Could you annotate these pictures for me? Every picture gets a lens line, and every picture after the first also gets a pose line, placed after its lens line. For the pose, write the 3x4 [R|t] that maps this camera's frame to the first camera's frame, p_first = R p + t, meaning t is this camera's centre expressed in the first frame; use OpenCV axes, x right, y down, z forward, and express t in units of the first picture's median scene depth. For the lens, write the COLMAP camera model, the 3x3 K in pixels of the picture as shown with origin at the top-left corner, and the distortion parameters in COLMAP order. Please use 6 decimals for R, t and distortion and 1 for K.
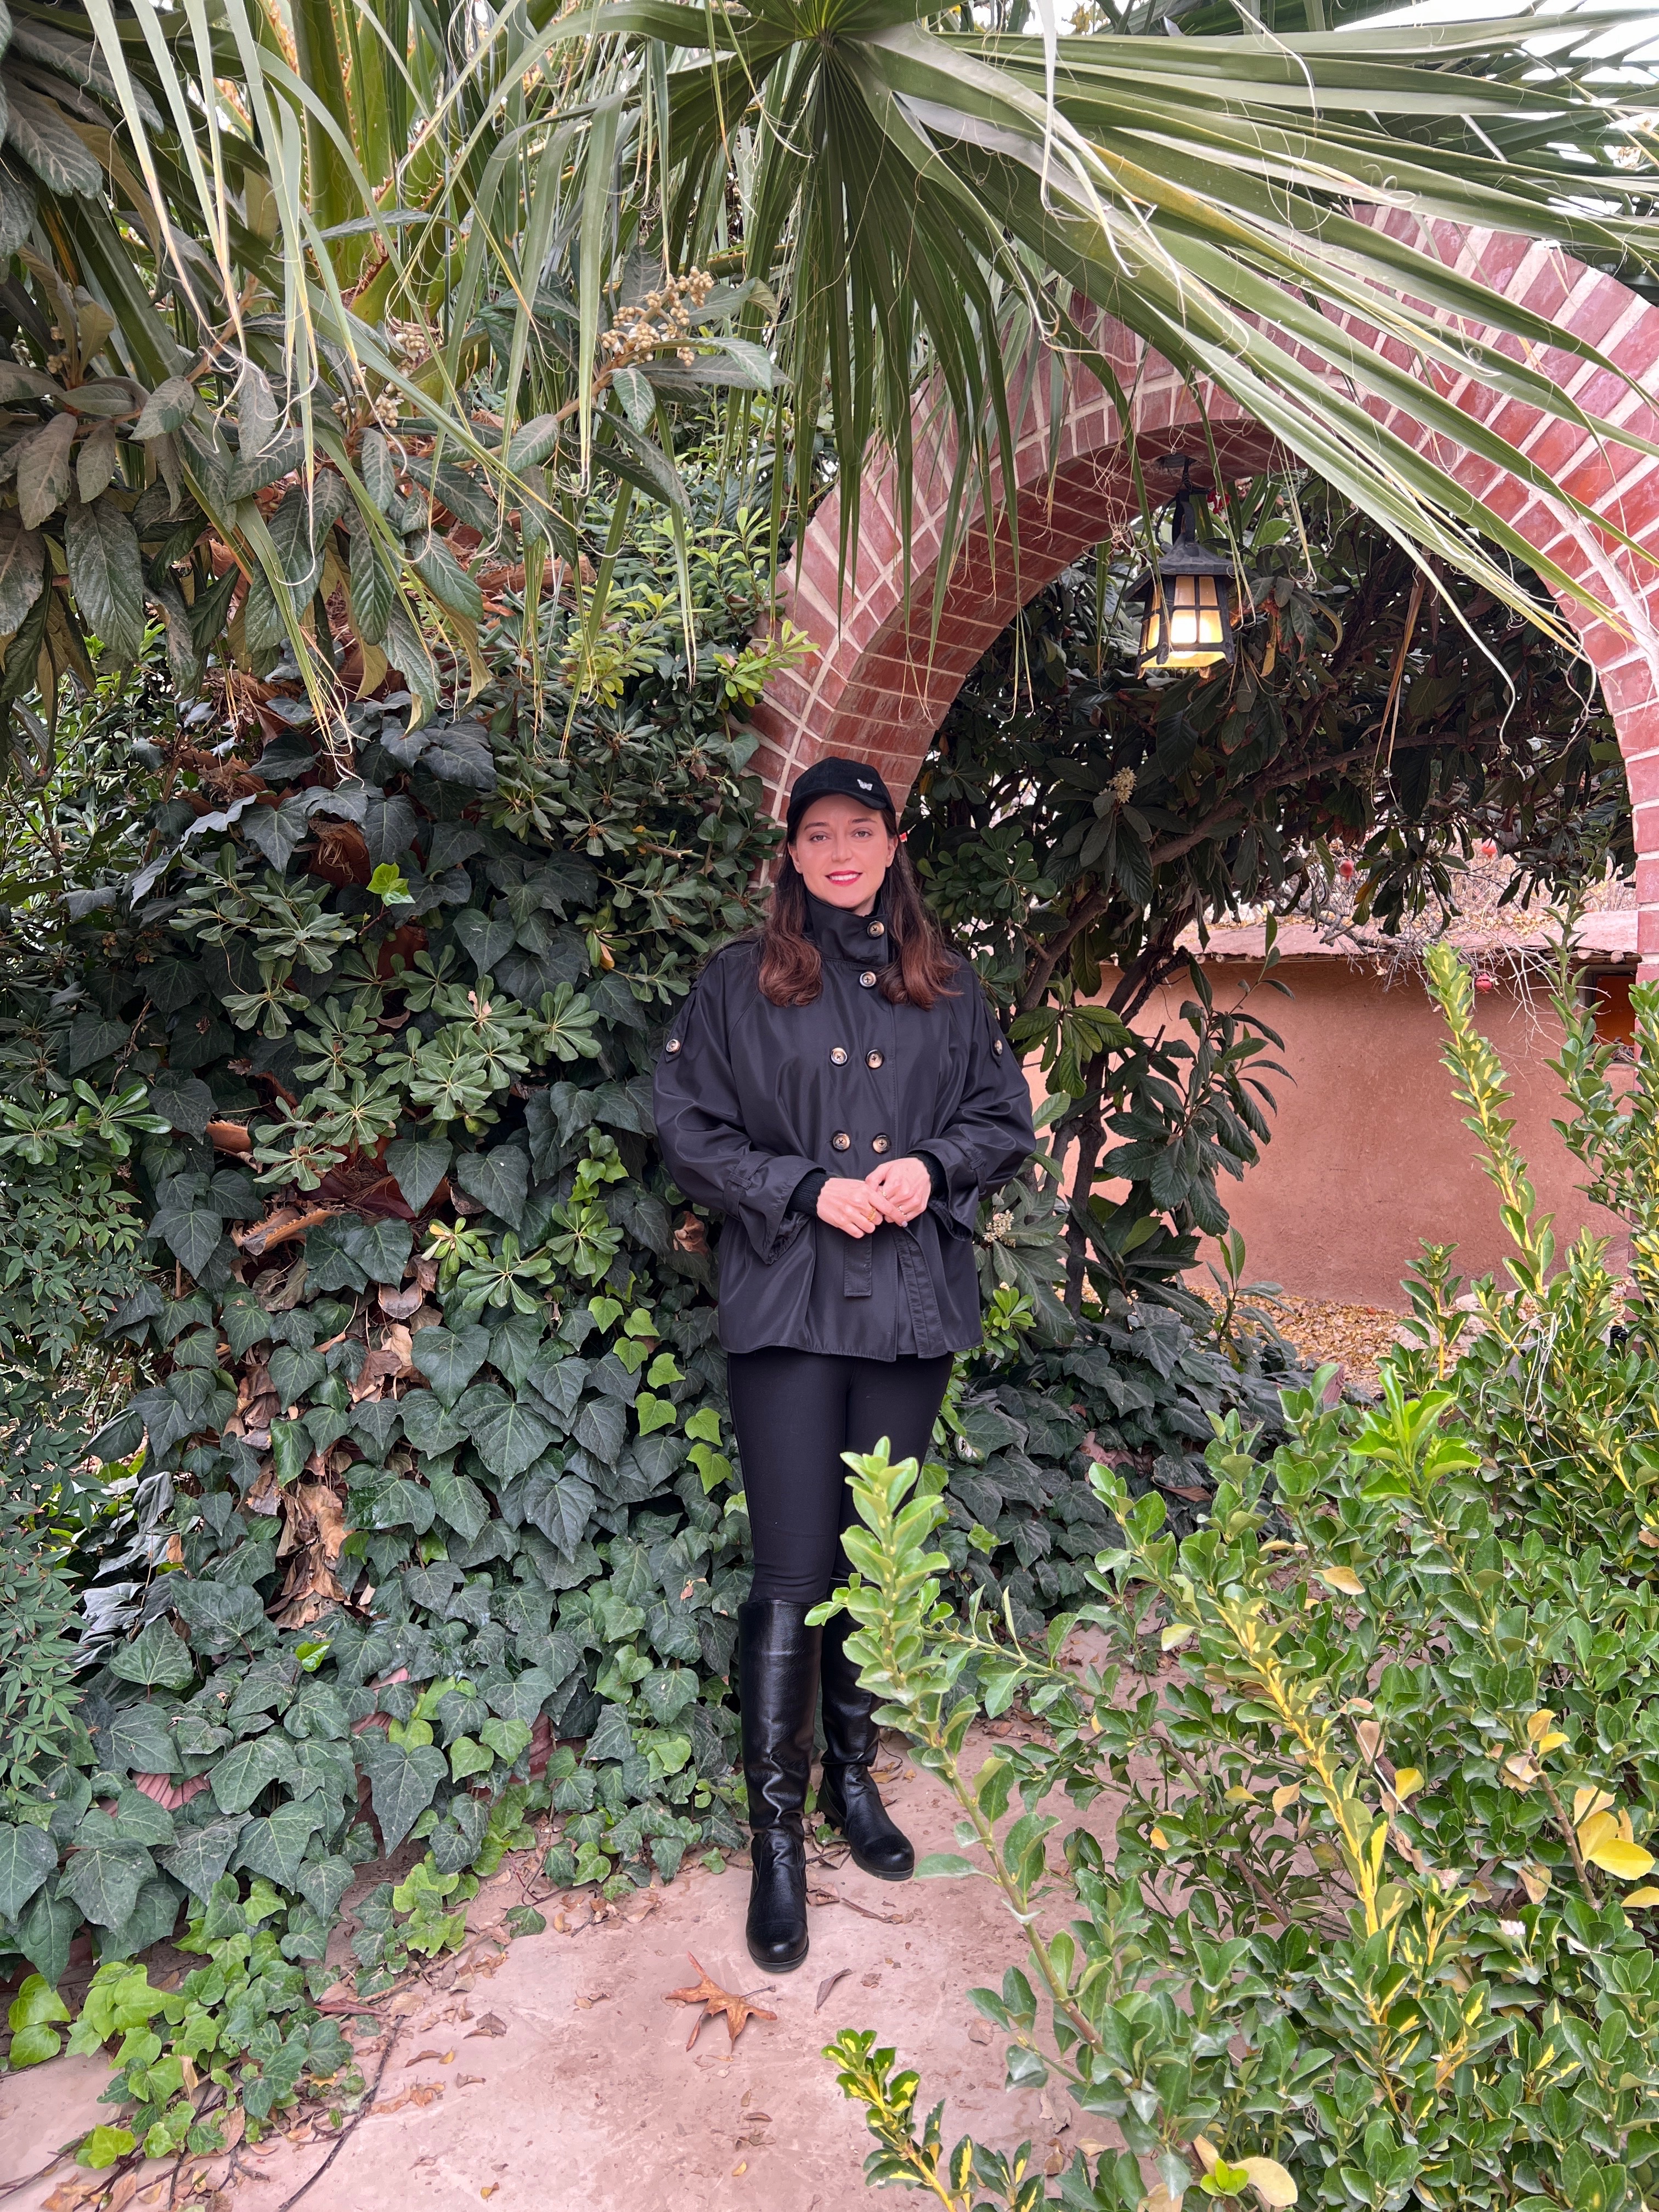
lens RADIAL K [[1674.9, 0, 829.5], [0, 1674.9, 1133.9], [0, 0, 1]] dist [0.002725, 0.000116]
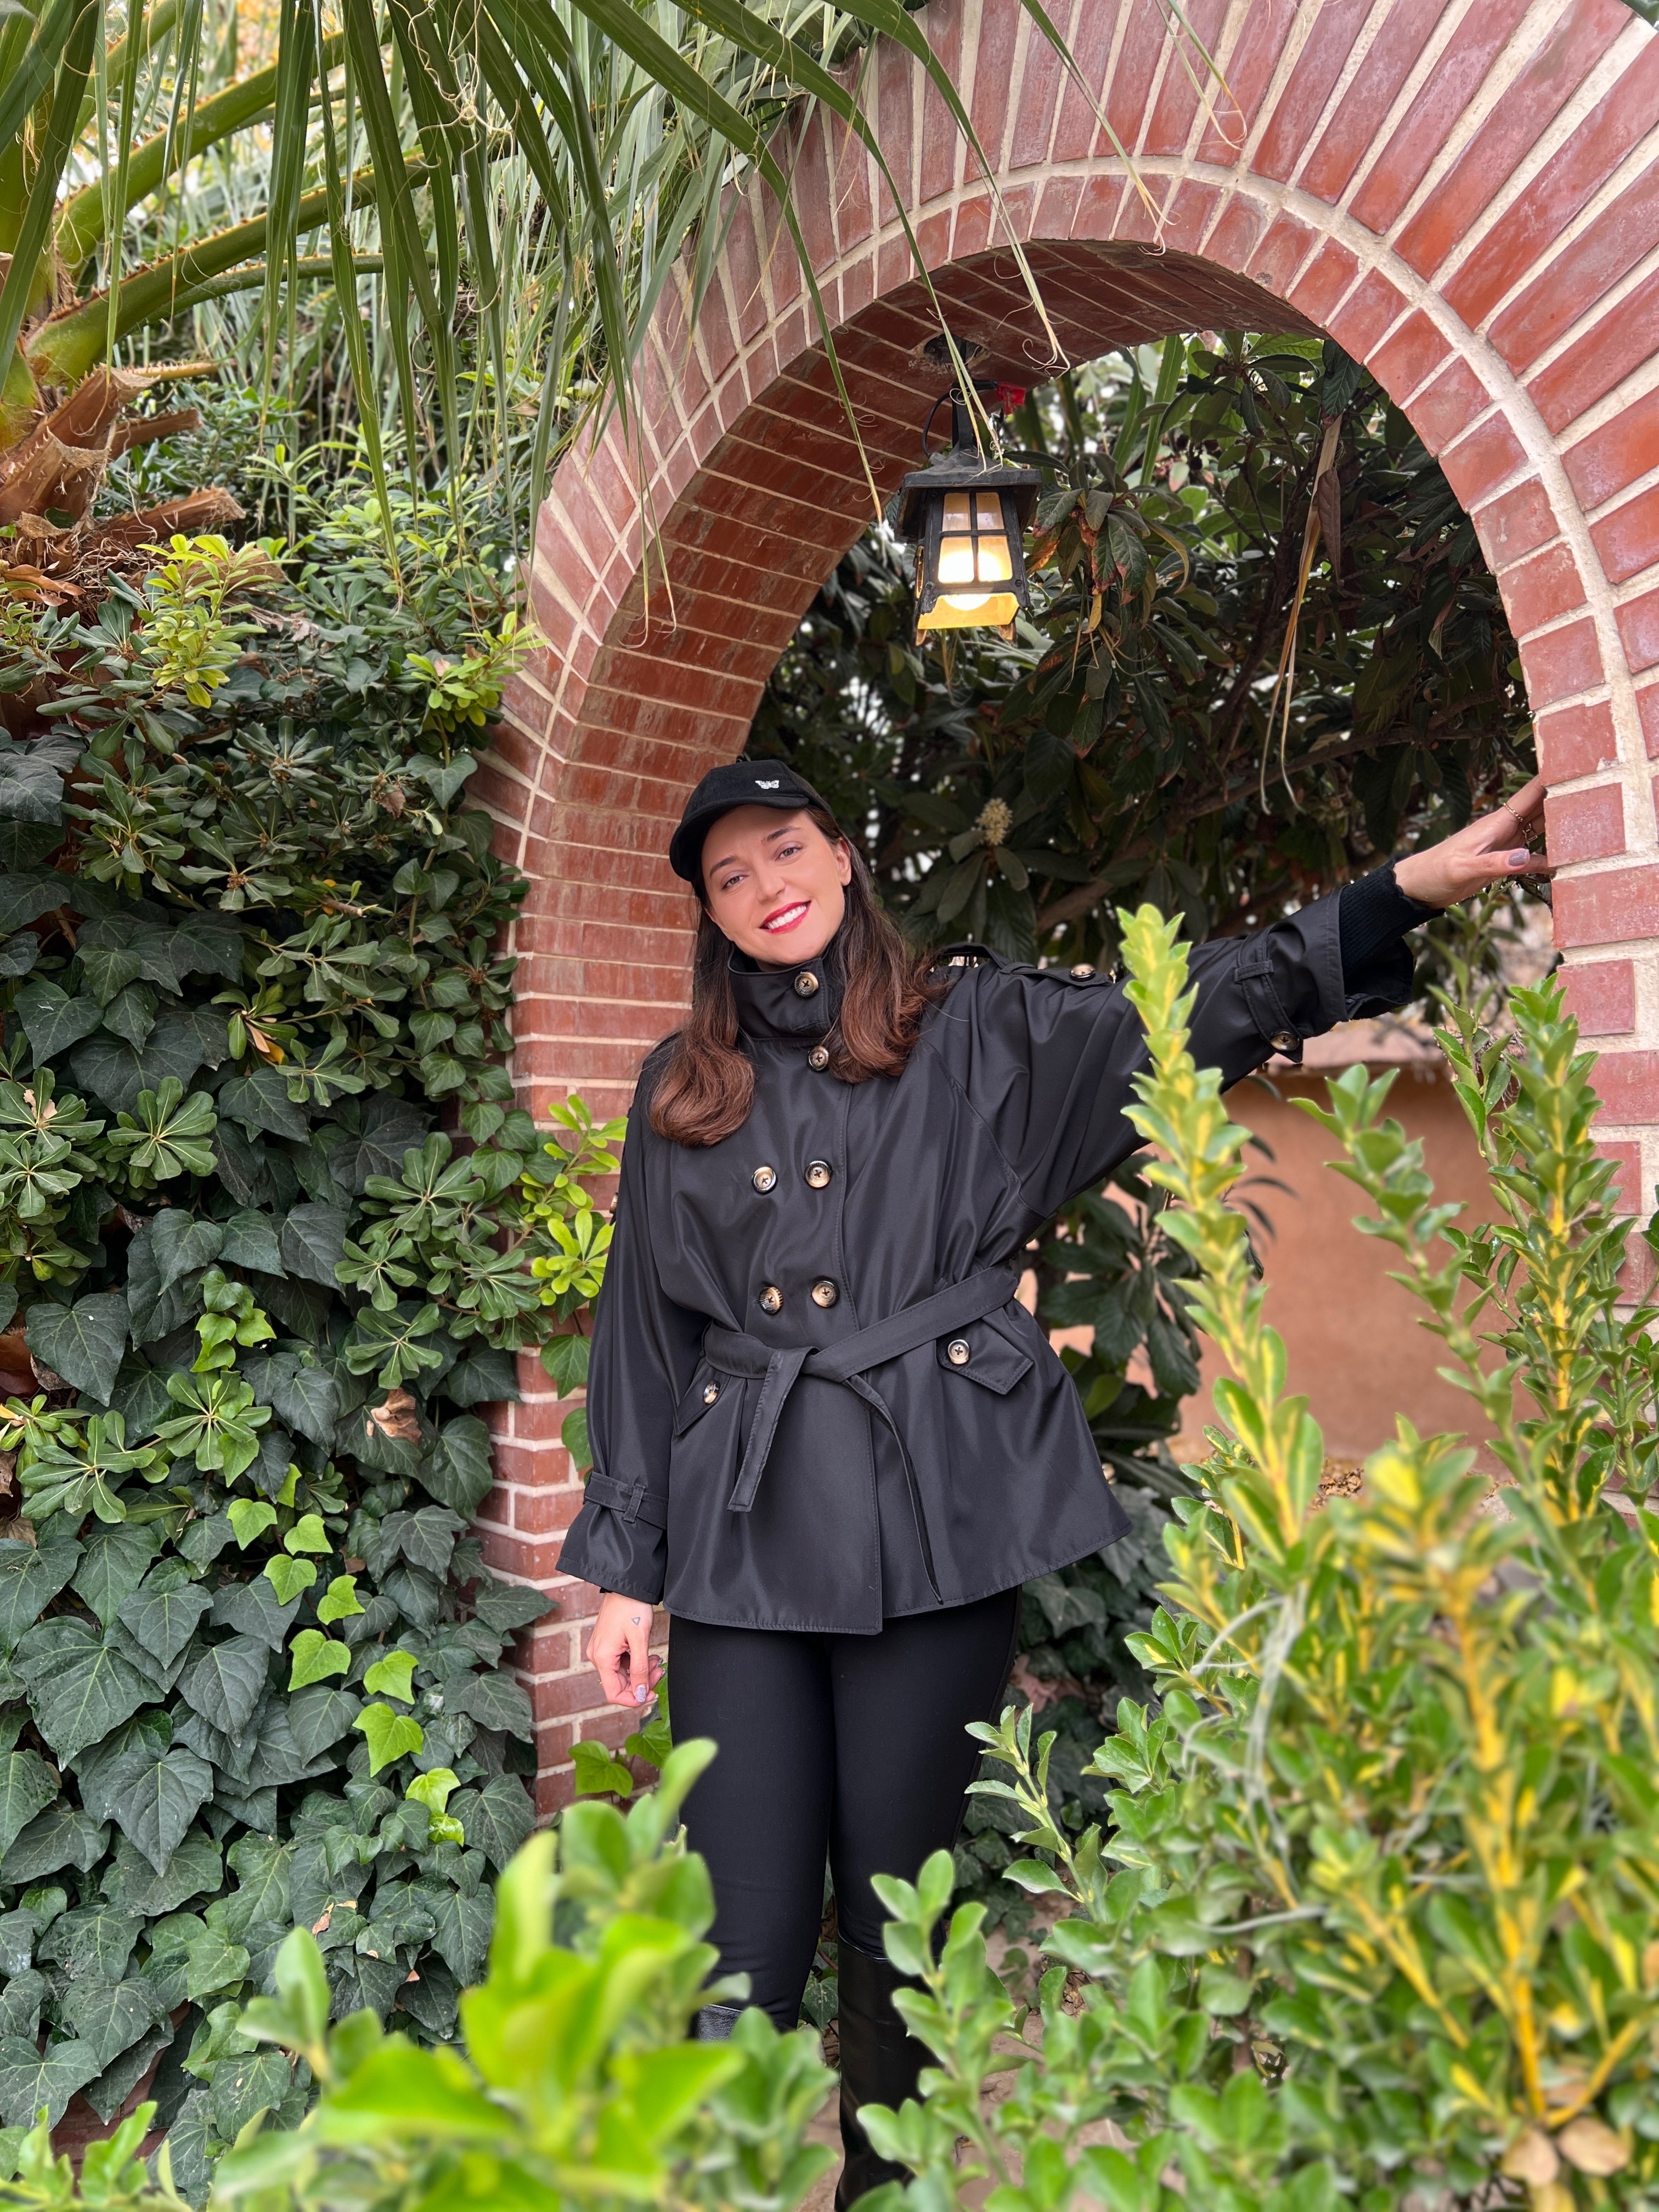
lens RADIAL K [[1673.0, 0, 829.5], [0, 1673.0, 1106.0], [0, 0, 1]] dist [-0.082425, 0.085767]
pose [[0.995696, -0.014992, -0.091461, 0.191774], [0.006412, 0.995609, -0.093391, -0.006524], [0.092459, 0.092402, 0.991420, 0.281539]]
